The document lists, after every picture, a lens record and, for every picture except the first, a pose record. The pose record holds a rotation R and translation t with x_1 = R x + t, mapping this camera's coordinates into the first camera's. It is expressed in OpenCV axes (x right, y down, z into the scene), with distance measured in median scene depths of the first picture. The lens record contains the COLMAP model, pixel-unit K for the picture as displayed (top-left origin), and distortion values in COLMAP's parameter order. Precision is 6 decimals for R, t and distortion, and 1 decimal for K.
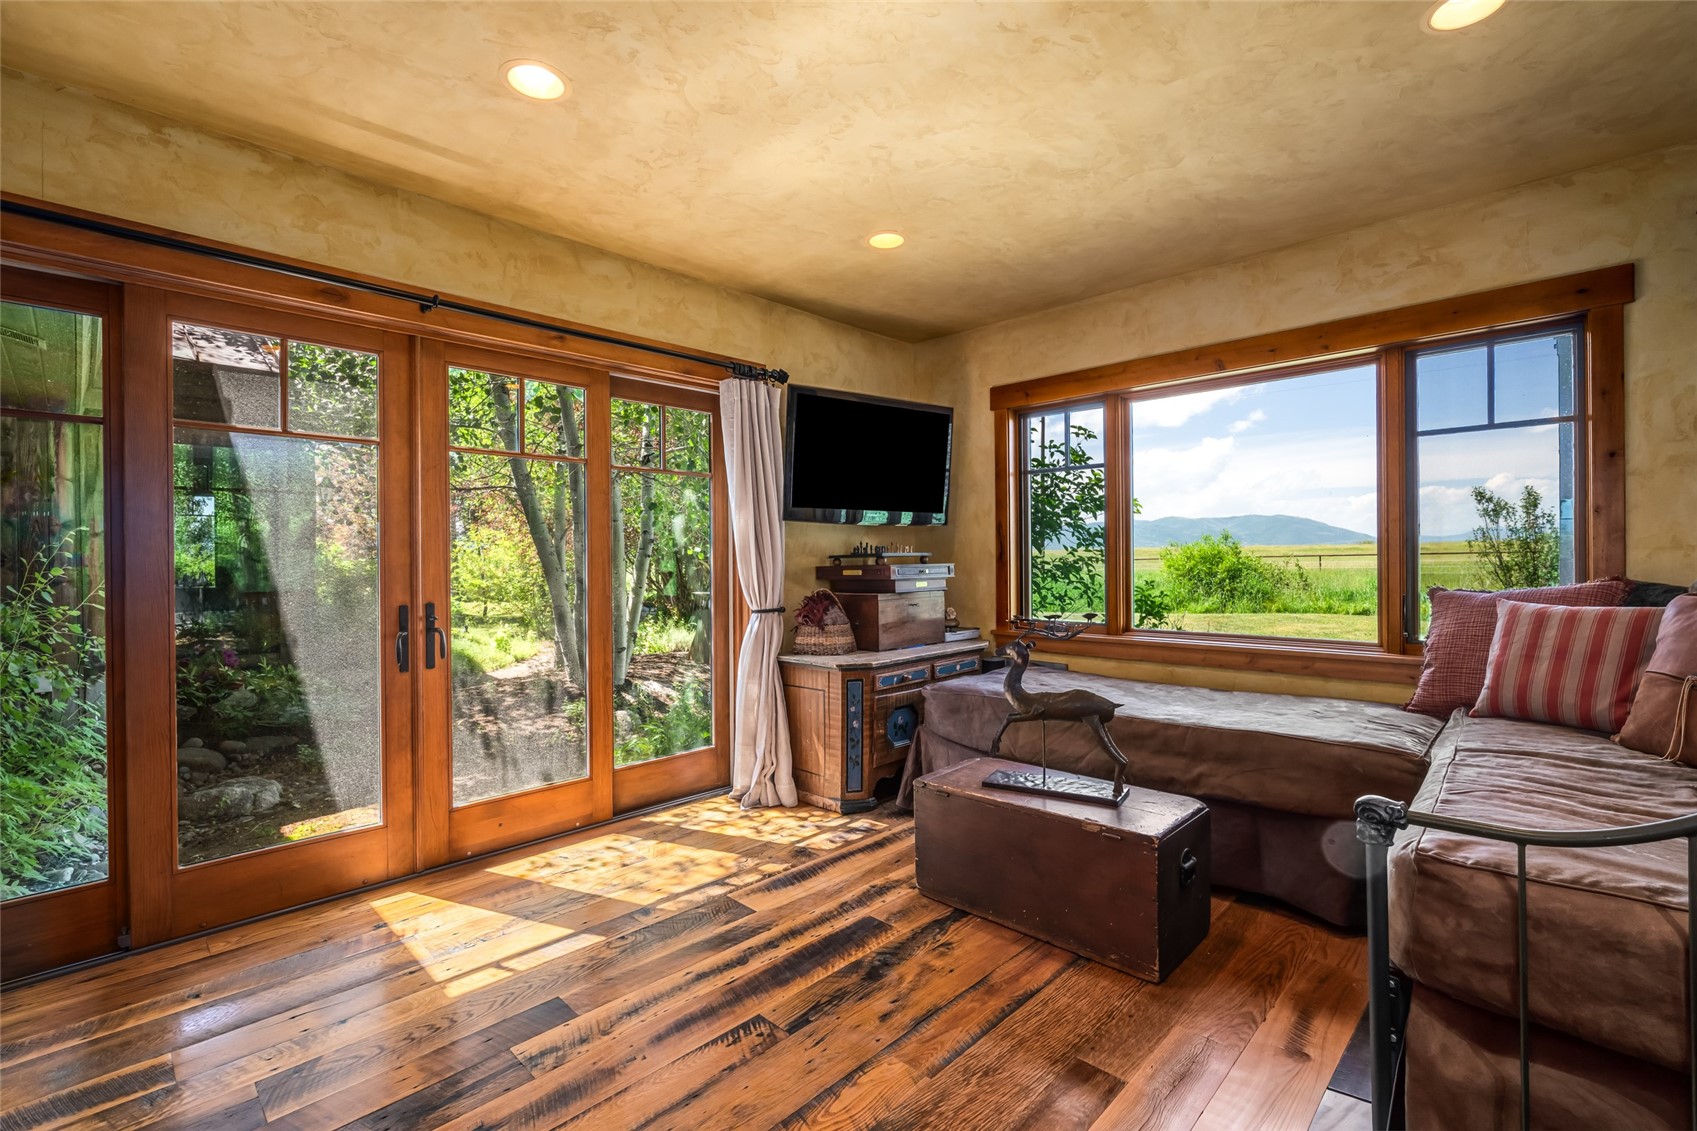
lens RADIAL K [[744.4, 0, 845.5], [0, 744.4, 564.6], [0, 0, 1]] dist [-0.012684, 0.001697]
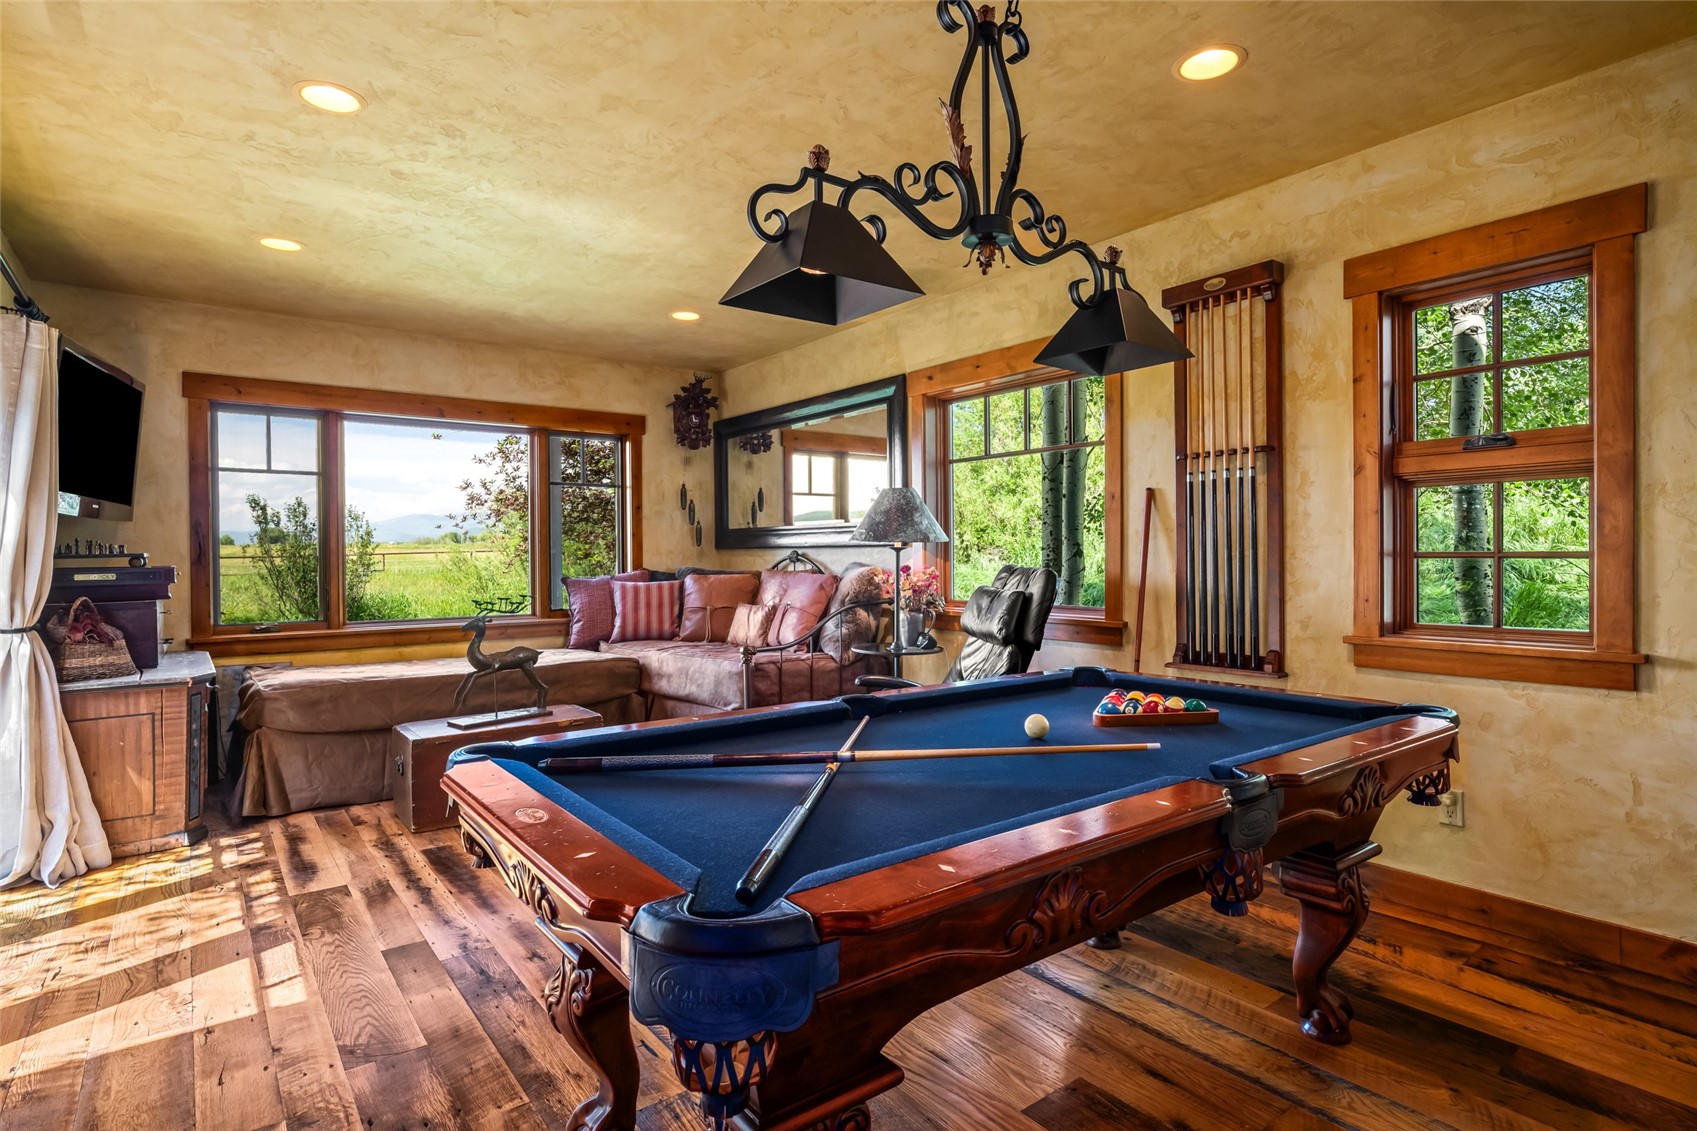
lens RADIAL K [[879.5, 0, 843.4], [0, 879.5, 558.5], [0, 0, 1]] dist [-0.039624, -0.000823]
pose [[0.144915, 0.003431, 0.989438, -1.102513], [0.012458, 0.999908, -0.005292, 0.008353], [-0.989366, 0.013093, 0.144859, 0.084743]]
